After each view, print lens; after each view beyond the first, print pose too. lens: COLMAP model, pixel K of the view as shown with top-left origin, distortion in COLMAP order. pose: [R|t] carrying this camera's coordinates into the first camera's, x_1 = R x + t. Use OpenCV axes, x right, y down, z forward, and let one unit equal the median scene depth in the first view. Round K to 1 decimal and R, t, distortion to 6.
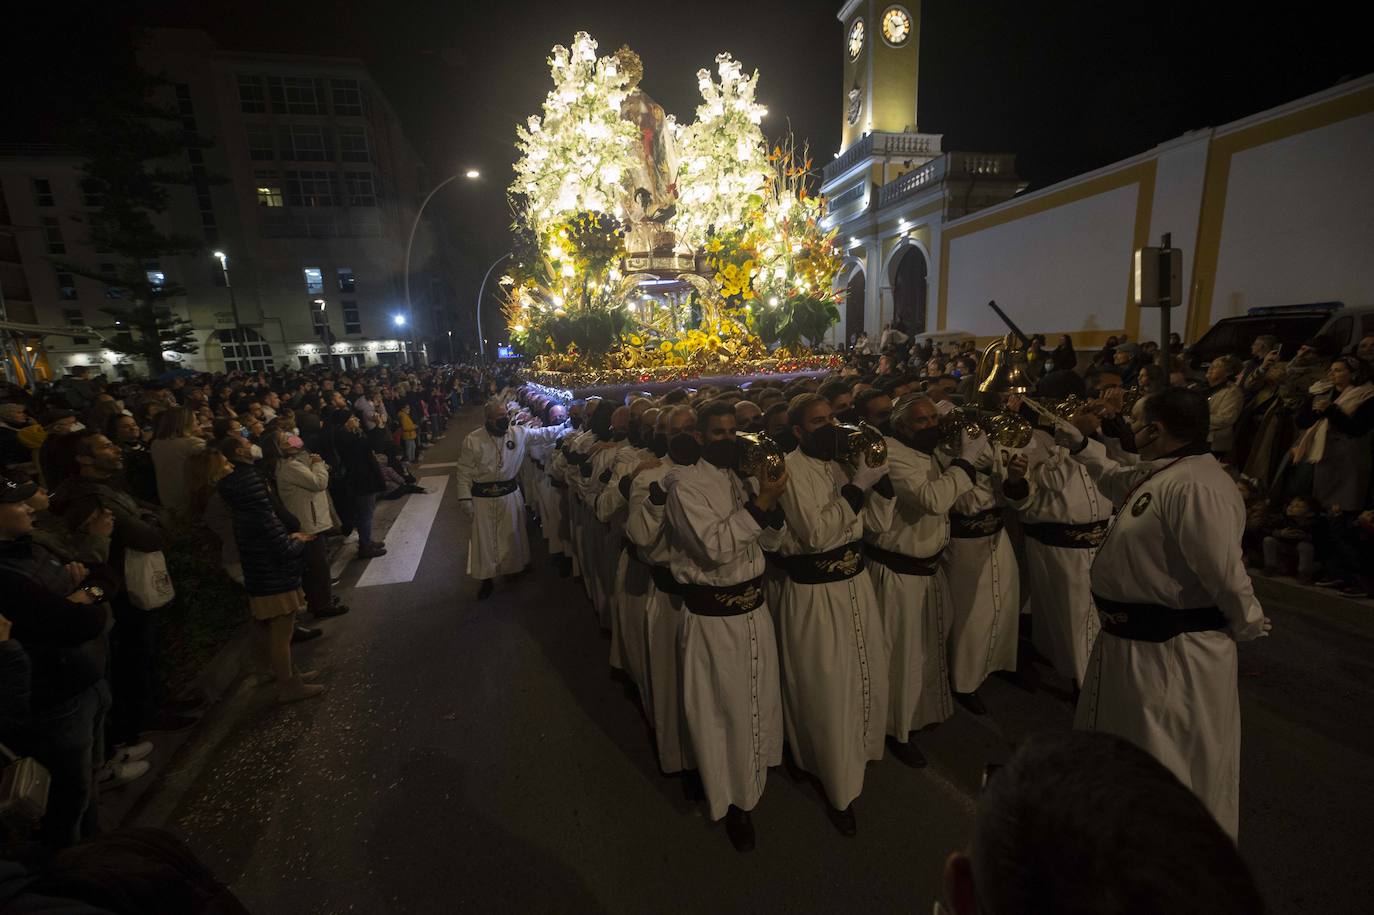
lens RADIAL K [[532.9, 0, 688.3], [0, 532.9, 461.9], [0, 0, 1]] dist [-0.005425, -0.000353]
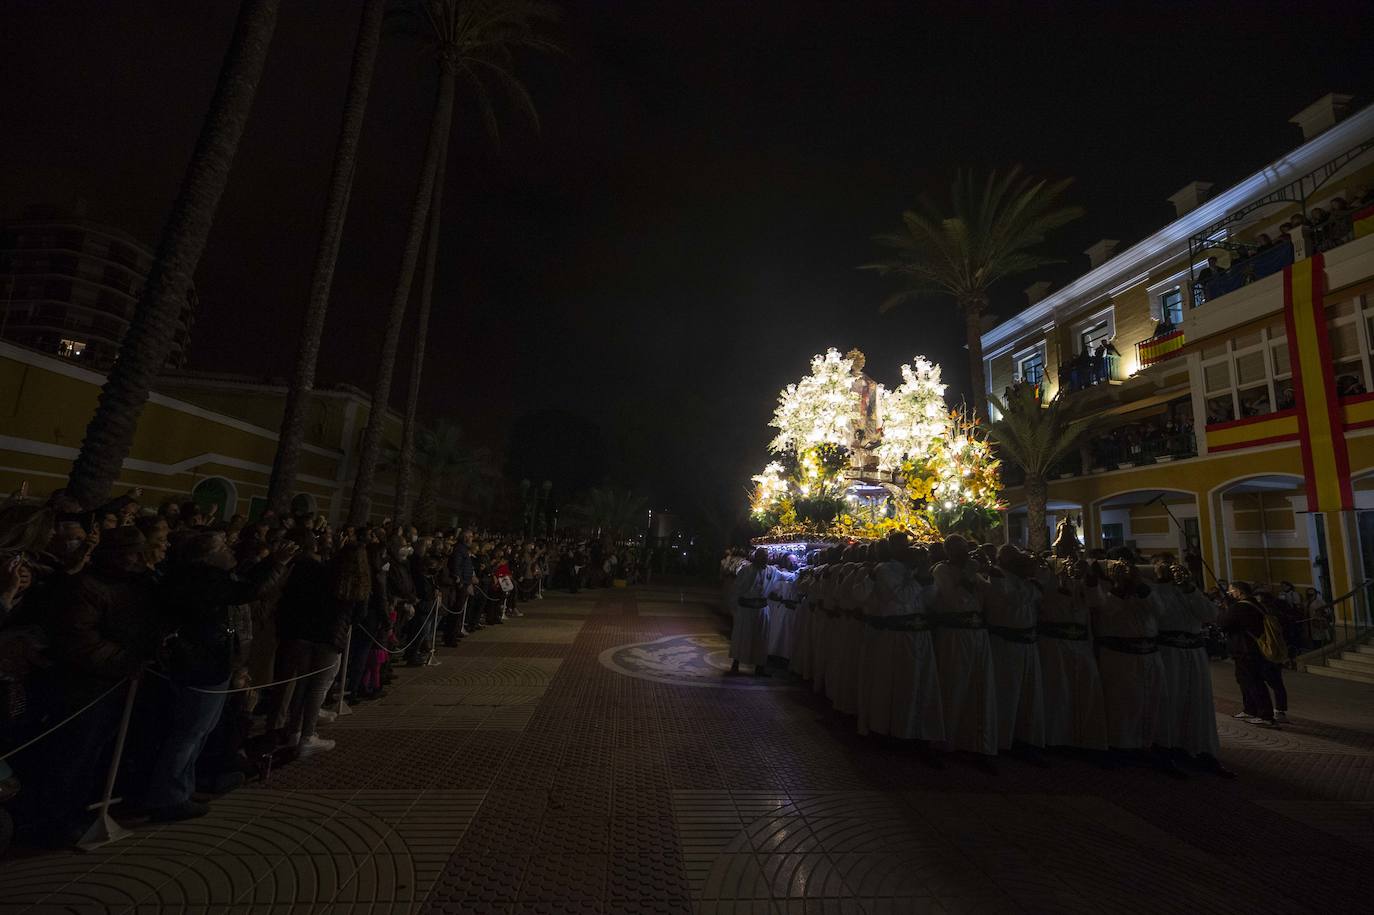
lens RADIAL K [[569.5, 0, 680.5], [0, 569.5, 464.1], [0, 0, 1]] dist [-0.005284, -0.000900]
pose [[0.941326, 0.071793, -0.329775, -0.022768], [-0.188671, 0.922112, -0.337806, 0.238199], [0.279837, 0.380205, 0.881553, -0.567487]]
